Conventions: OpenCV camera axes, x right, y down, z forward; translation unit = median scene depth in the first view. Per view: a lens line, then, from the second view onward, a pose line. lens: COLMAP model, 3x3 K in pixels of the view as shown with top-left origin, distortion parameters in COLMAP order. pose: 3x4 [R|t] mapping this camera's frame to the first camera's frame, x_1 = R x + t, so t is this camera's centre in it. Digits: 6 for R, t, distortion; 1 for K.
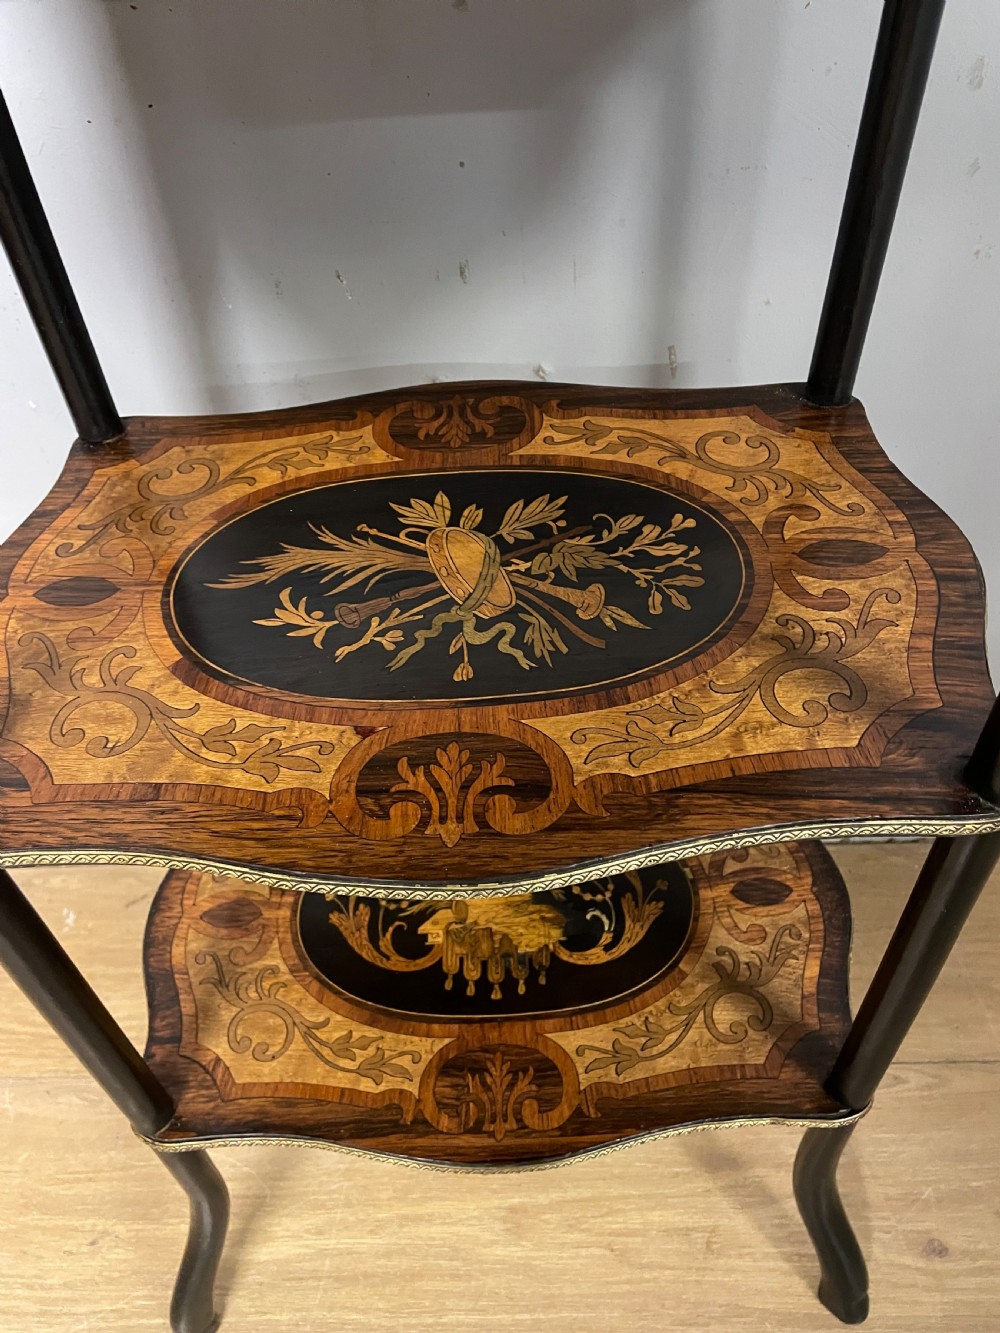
lens RADIAL K [[1015.5, 0, 491.6], [0, 1015.5, 677.9], [0, 0, 1]] dist [0.097426, -0.133239]
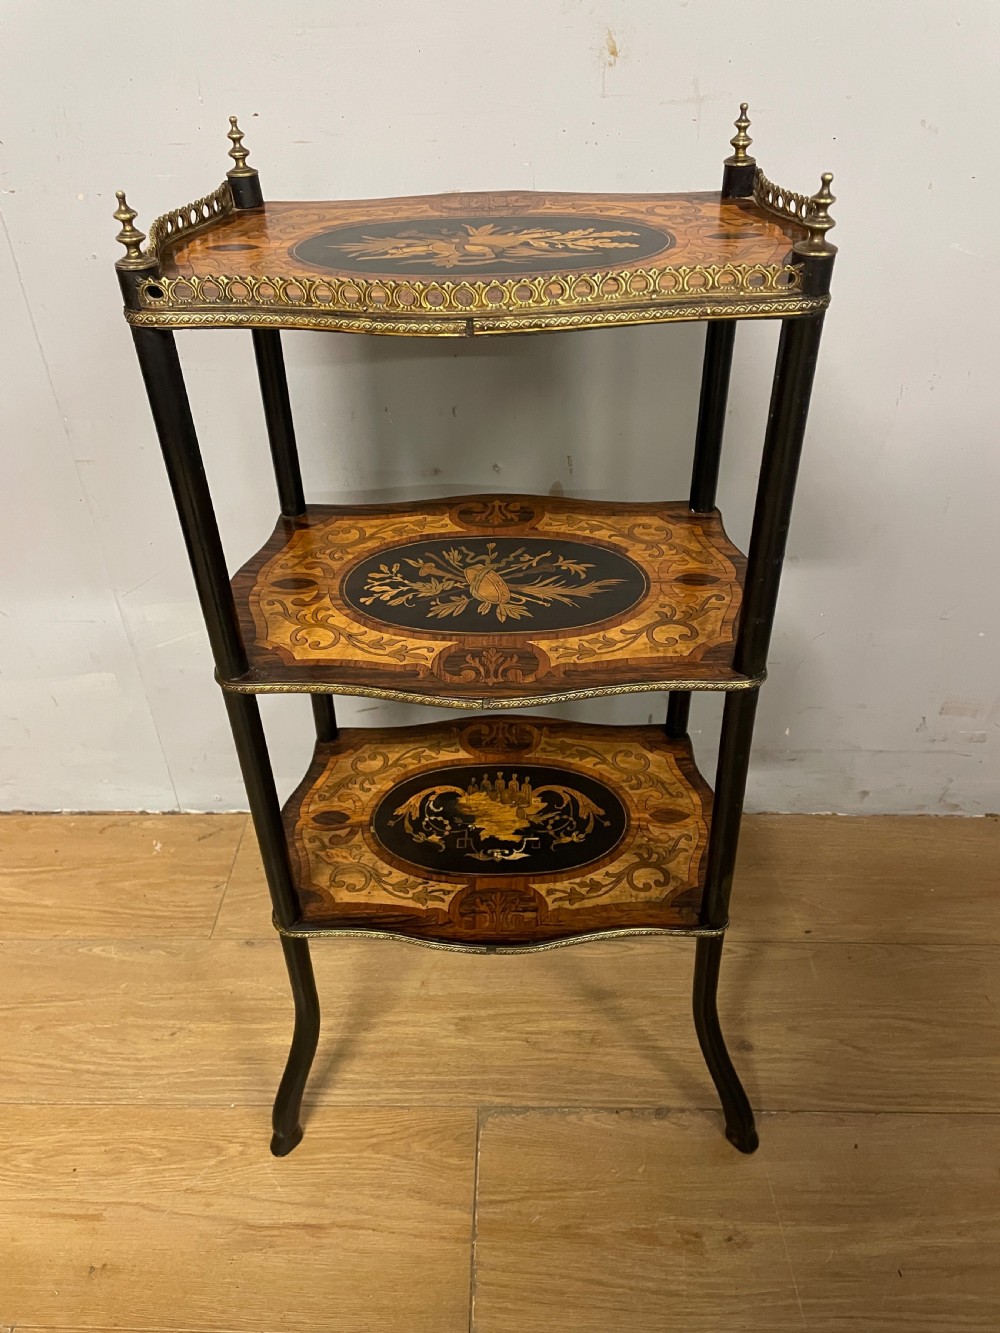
lens RADIAL K [[1002.8, 0, 494.4], [0, 1002.8, 651.2], [0, 0, 1]] dist [0.094781, -0.128204]
pose [[-0.995968, 0.047934, 0.075829, -0.149532], [0.081368, 0.126749, 0.988592, -1.683444], [0.037776, 0.990776, -0.130139, 1.194890]]
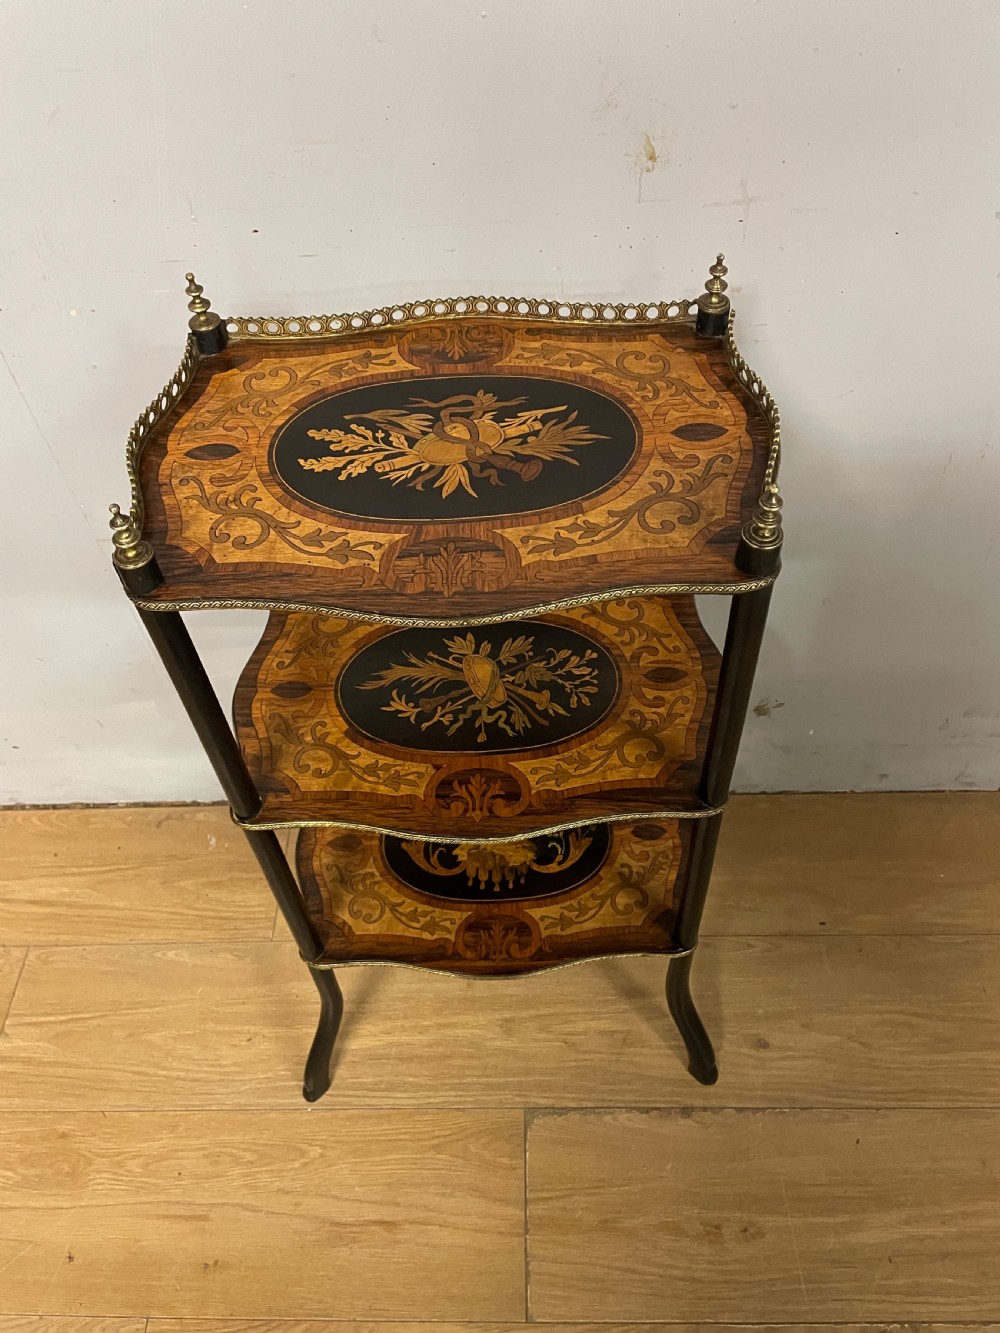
lens RADIAL K [[1011.9, 0, 491.2], [0, 1011.9, 661.8], [0, 0, 1]] dist [0.100902, -0.132767]
pose [[0.999983, 0.005014, -0.003109, -0.002056], [-0.004797, 0.997787, 0.066317, -0.242695], [0.003435, -0.066301, 0.997794, -0.886955]]
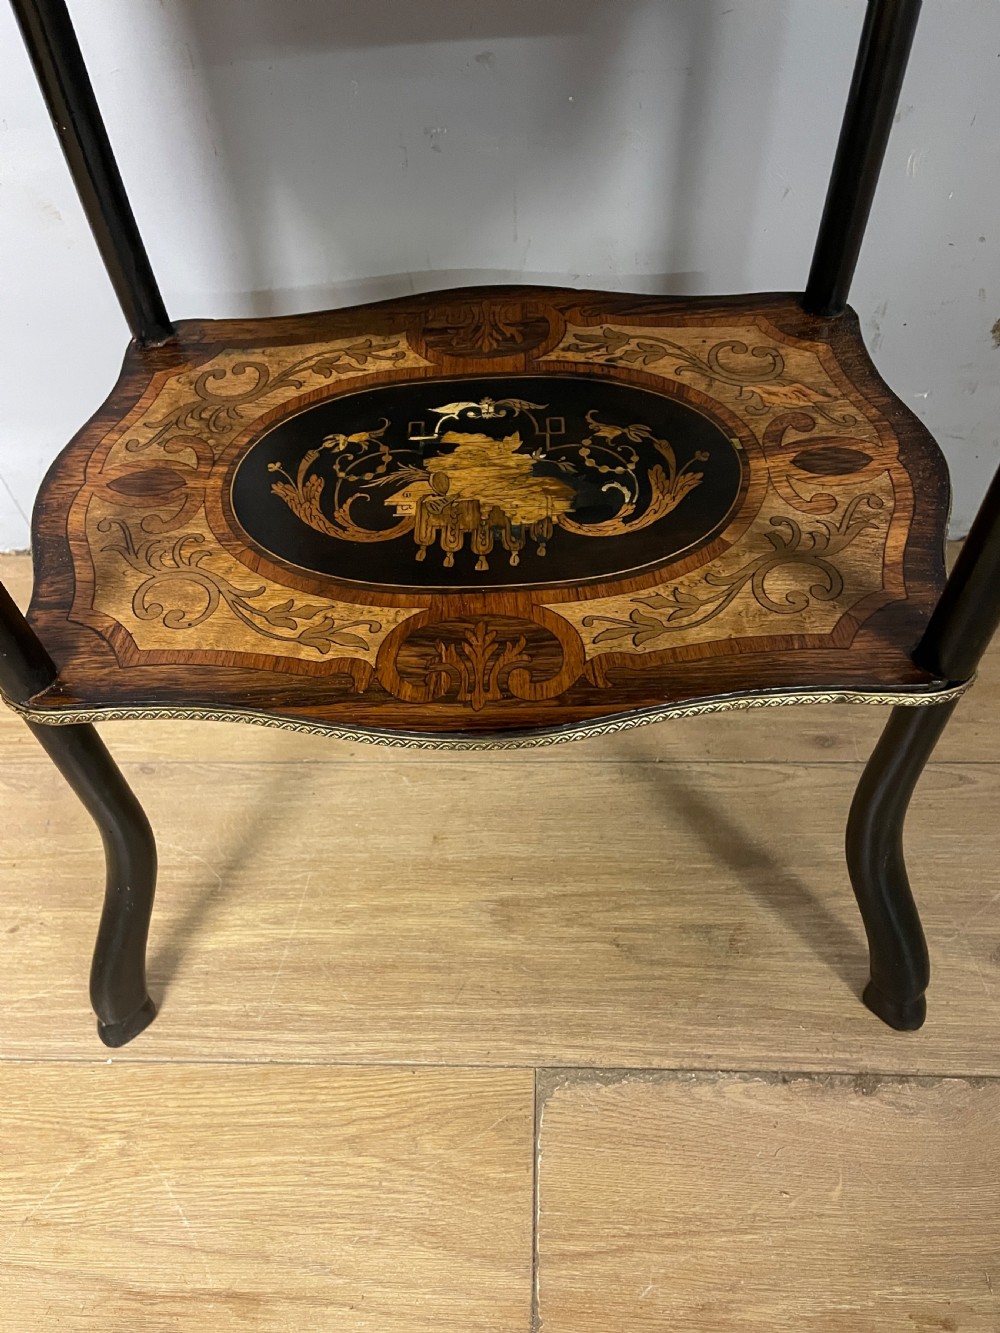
lens RADIAL K [[1012.0, 0, 494.6], [0, 1012.0, 668.9], [0, 0, 1]] dist [0.102911, -0.138953]
pose [[0.999630, 0.023185, -0.014201, 0.031921], [-0.021660, 0.994801, 0.099509, 0.365481], [0.016434, -0.099164, 0.994935, 0.271924]]
